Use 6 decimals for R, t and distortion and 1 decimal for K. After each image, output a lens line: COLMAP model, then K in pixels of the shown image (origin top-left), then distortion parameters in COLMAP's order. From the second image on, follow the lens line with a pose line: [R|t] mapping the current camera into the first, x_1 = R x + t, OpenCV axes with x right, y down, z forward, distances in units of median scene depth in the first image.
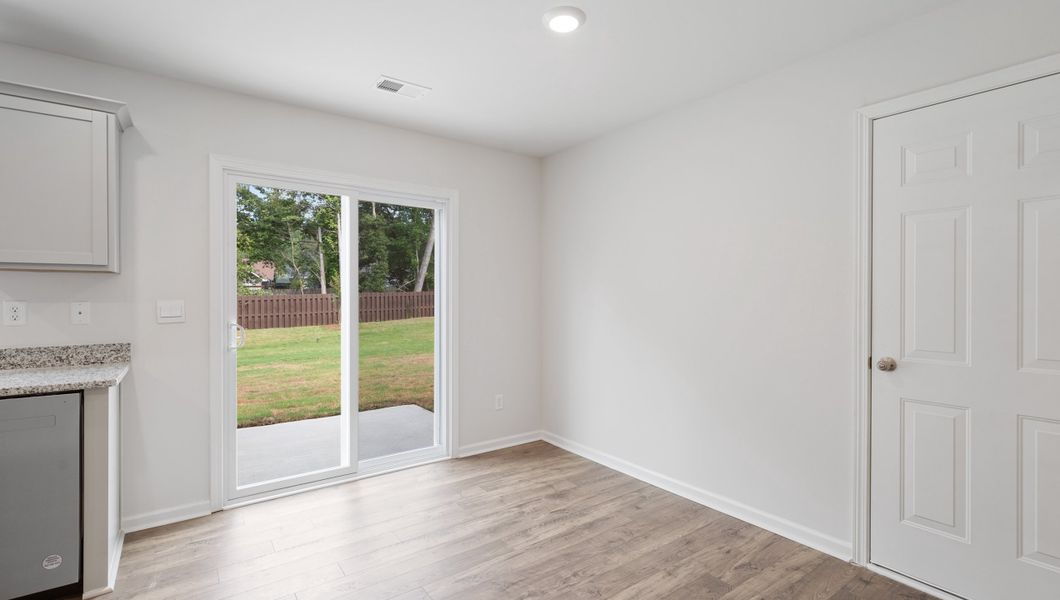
lens RADIAL K [[477.0, 0, 526.0], [0, 477.0, 296.7], [0, 0, 1]] dist [0.005220, 0.000169]
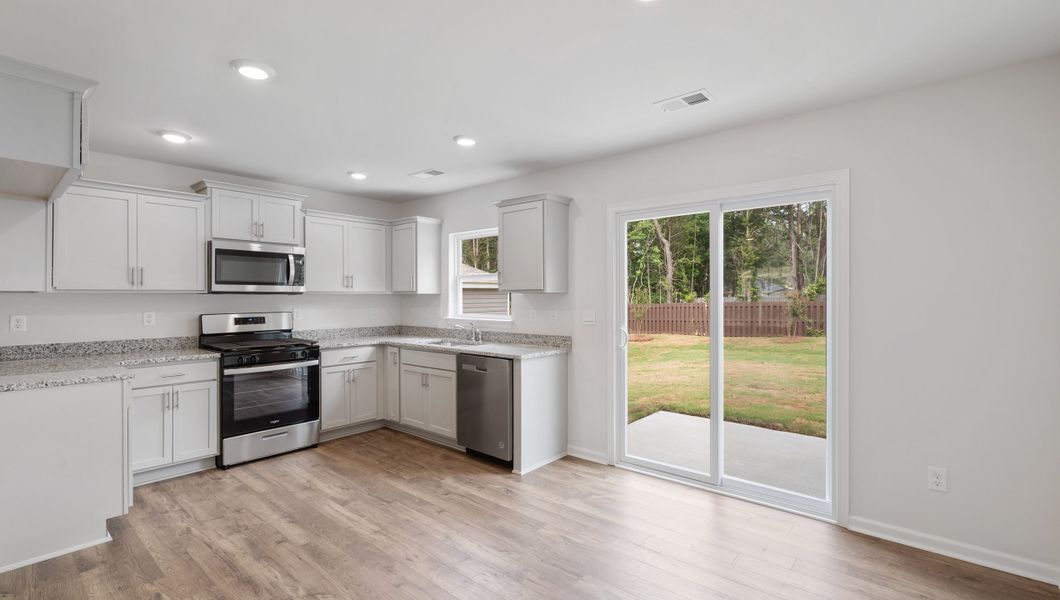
lens RADIAL K [[477.0, 0, 520.0], [0, 477.0, 293.3], [0, 0, 1]] dist [0.005220, 0.000169]
pose [[0.217140, -0.008895, -0.976100, 0.559645], [0.000643, 0.999960, -0.008970, -0.026347], [0.976140, 0.001320, 0.217137, 0.398275]]
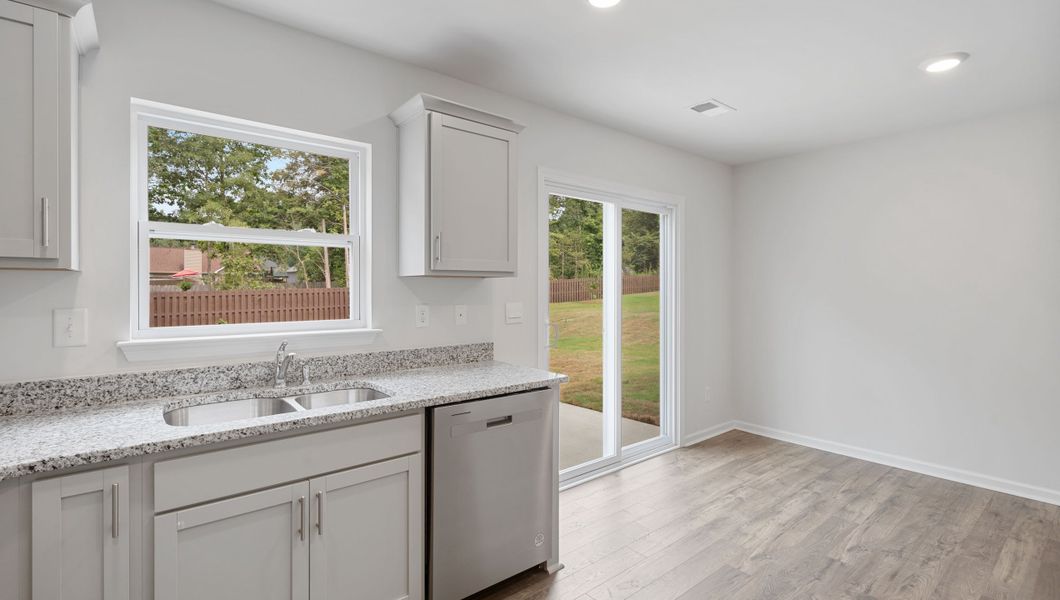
lens RADIAL K [[477.0, 0, 530.0], [0, 477.0, 295.3], [0, 0, 1]] dist [0.005220, 0.000169]
pose [[0.998244, 0.002335, 0.059191, -0.653804], [-0.002980, 0.999937, 0.010820, -0.017499], [-0.059162, -0.010978, 0.998188, -0.062459]]
